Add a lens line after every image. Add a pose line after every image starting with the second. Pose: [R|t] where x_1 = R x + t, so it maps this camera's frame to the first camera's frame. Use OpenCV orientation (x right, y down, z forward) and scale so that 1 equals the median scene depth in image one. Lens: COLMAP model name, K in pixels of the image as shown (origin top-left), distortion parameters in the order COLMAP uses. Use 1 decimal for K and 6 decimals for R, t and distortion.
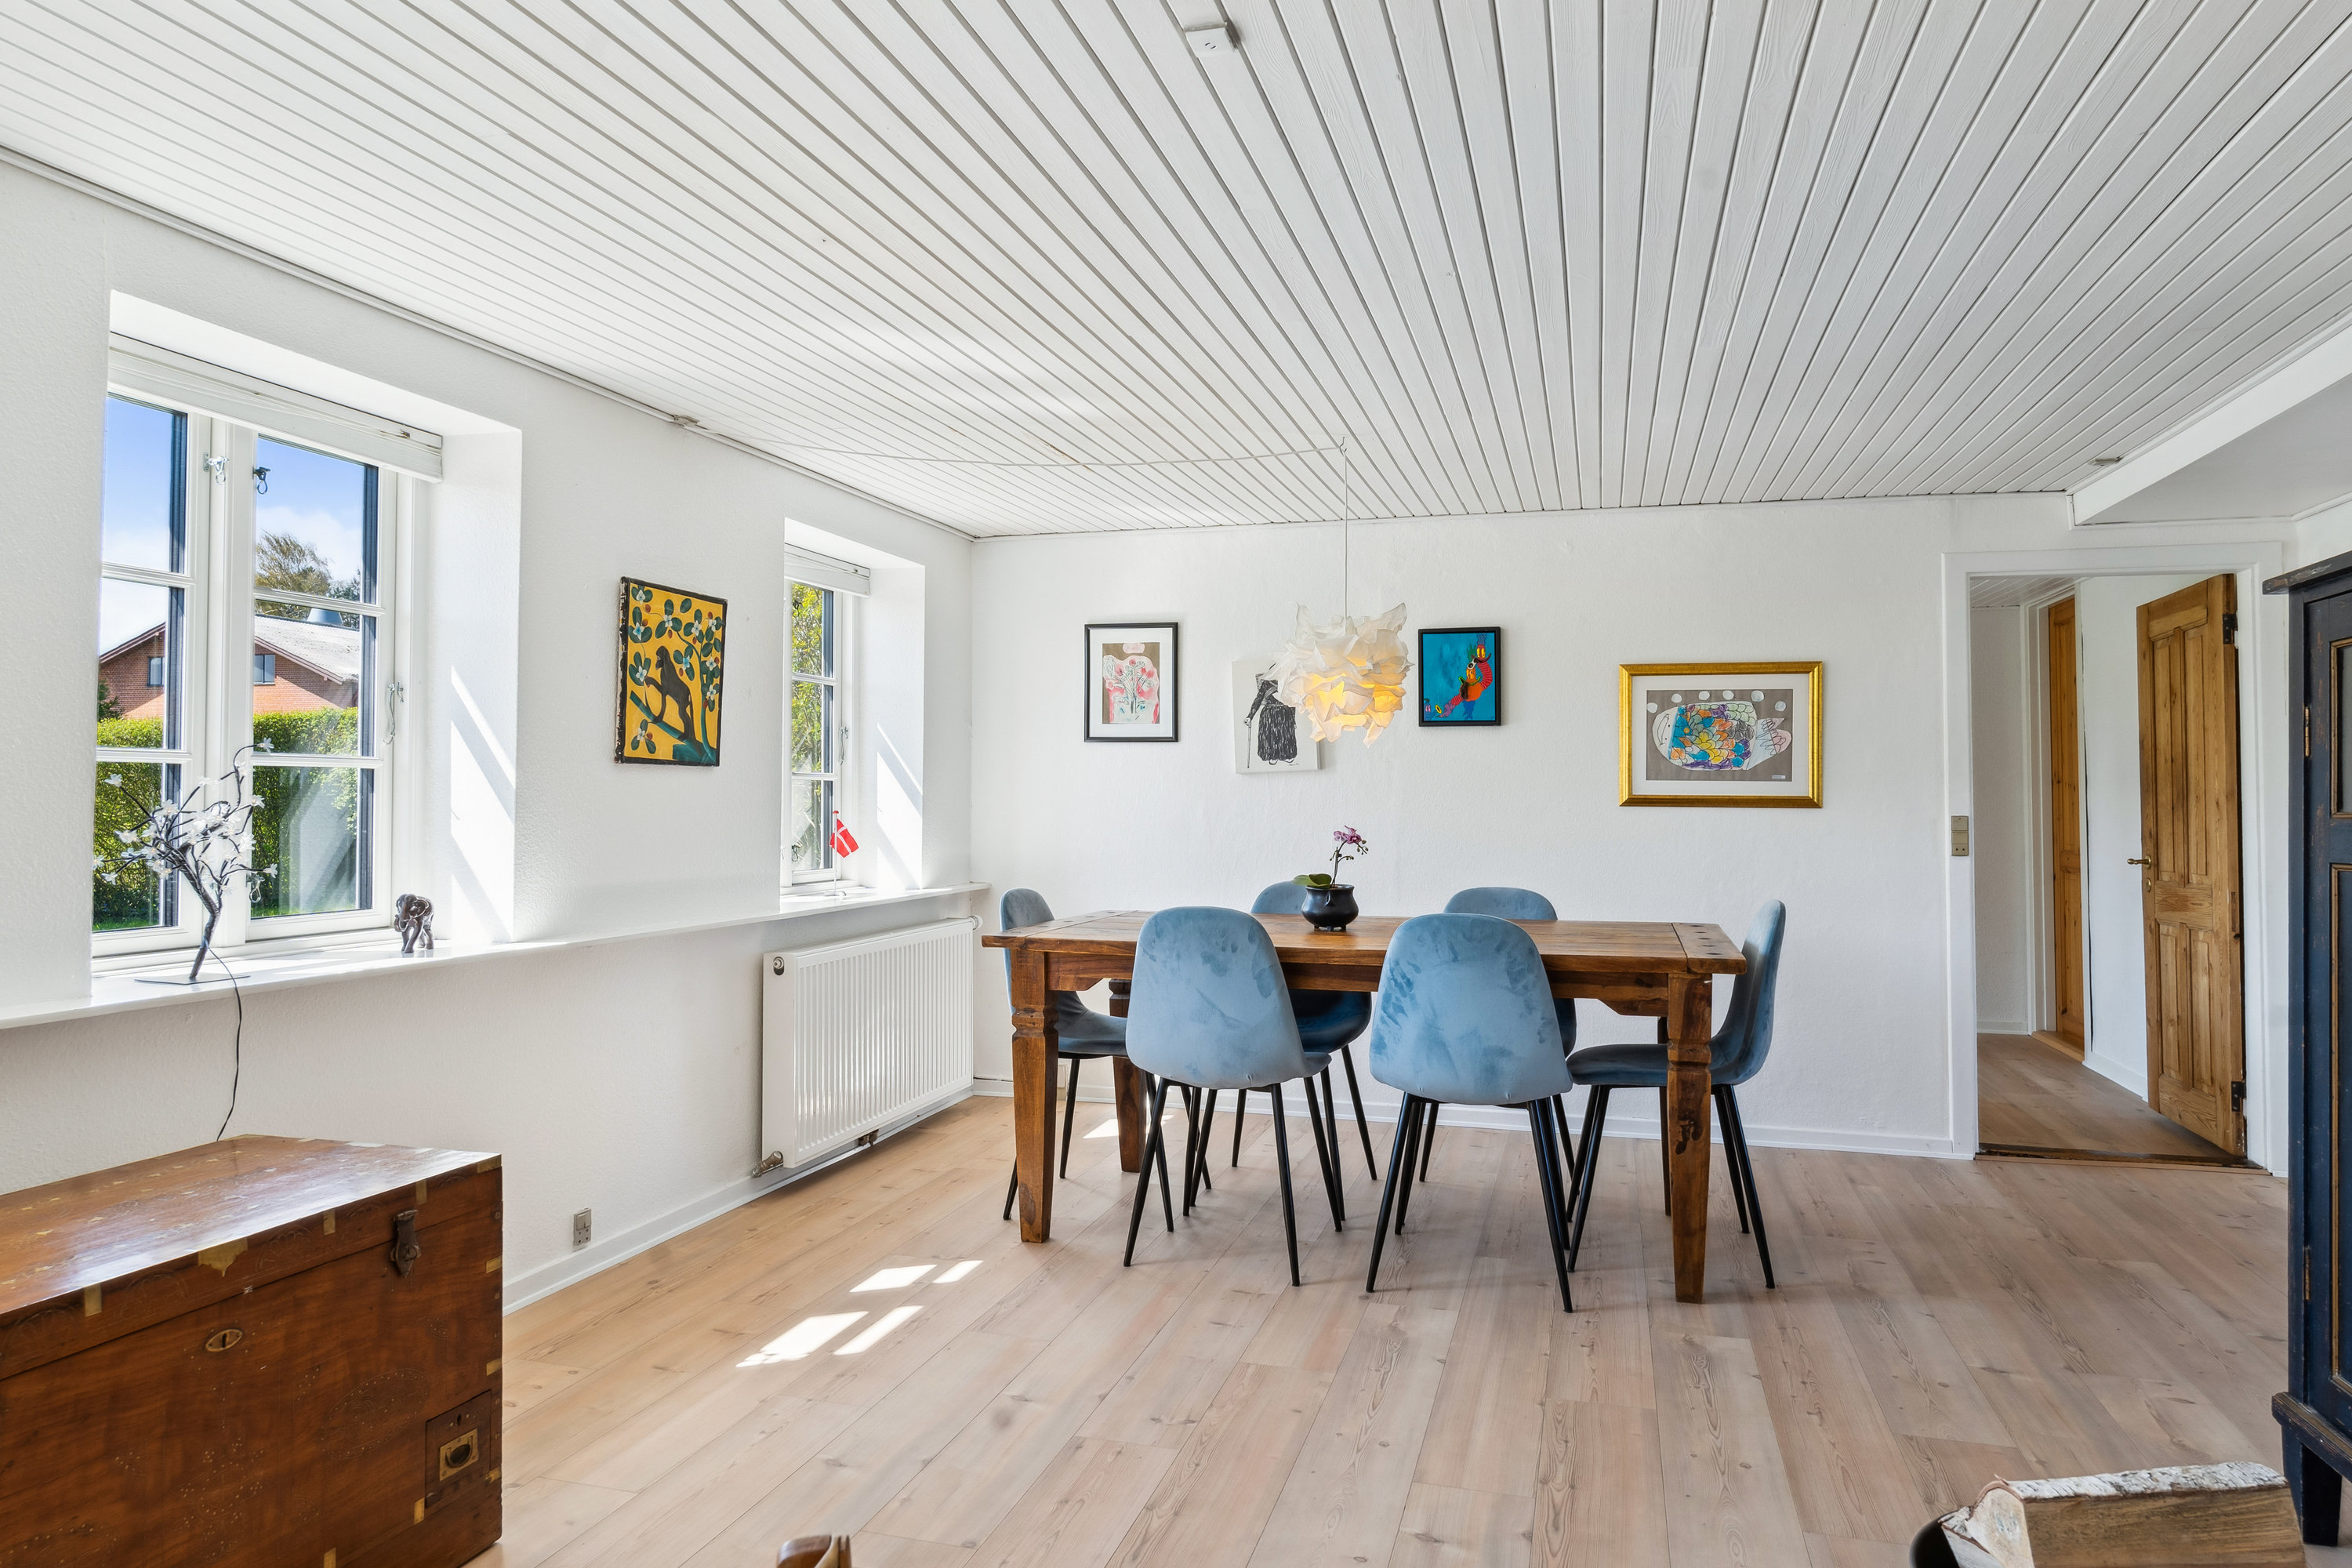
lens RADIAL K [[1452.8, 0, 1176.1], [0, 1452.8, 762.3], [0, 0, 1]] dist [-0.003068, 0.005803]
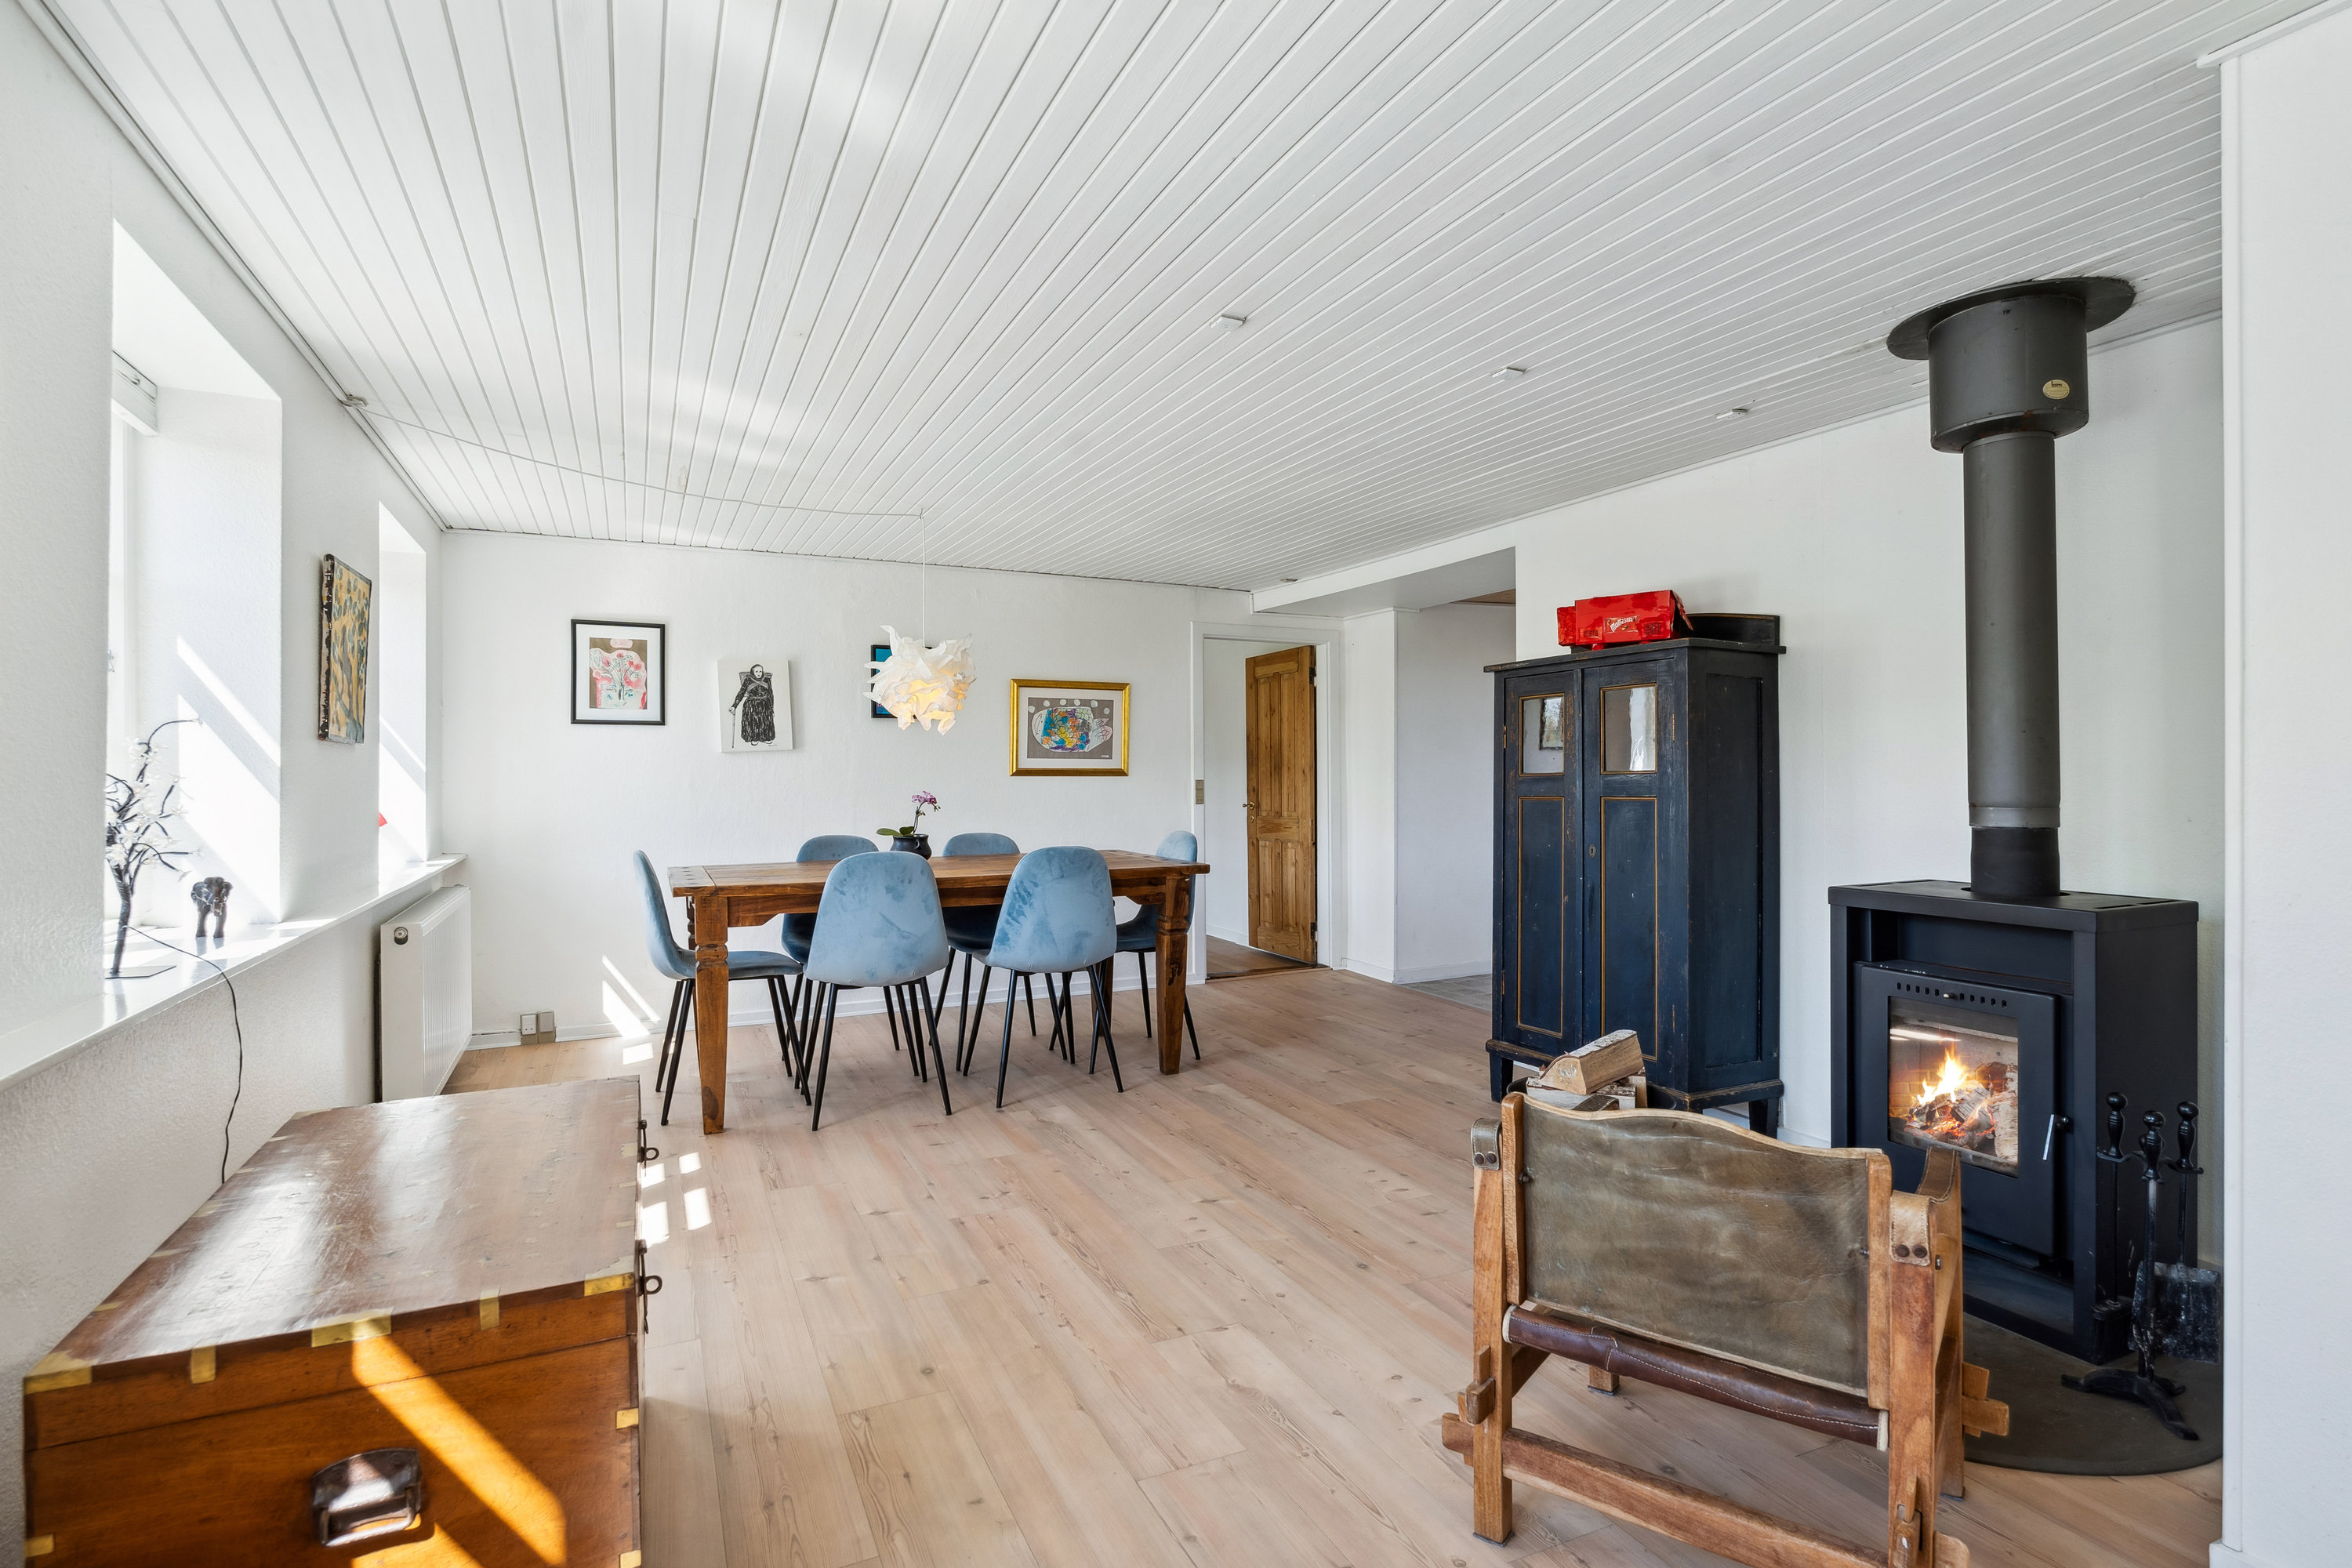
lens RADIAL K [[1186.8, 0, 1185.5], [0, 1186.8, 778.2], [0, 0, 1]] dist [-0.004469, 0.001067]
pose [[0.742820, -0.010106, 0.669415, -0.386700], [-0.009609, 0.999622, 0.025755, -0.000092], [-0.669422, -0.025564, 0.742442, -0.003940]]
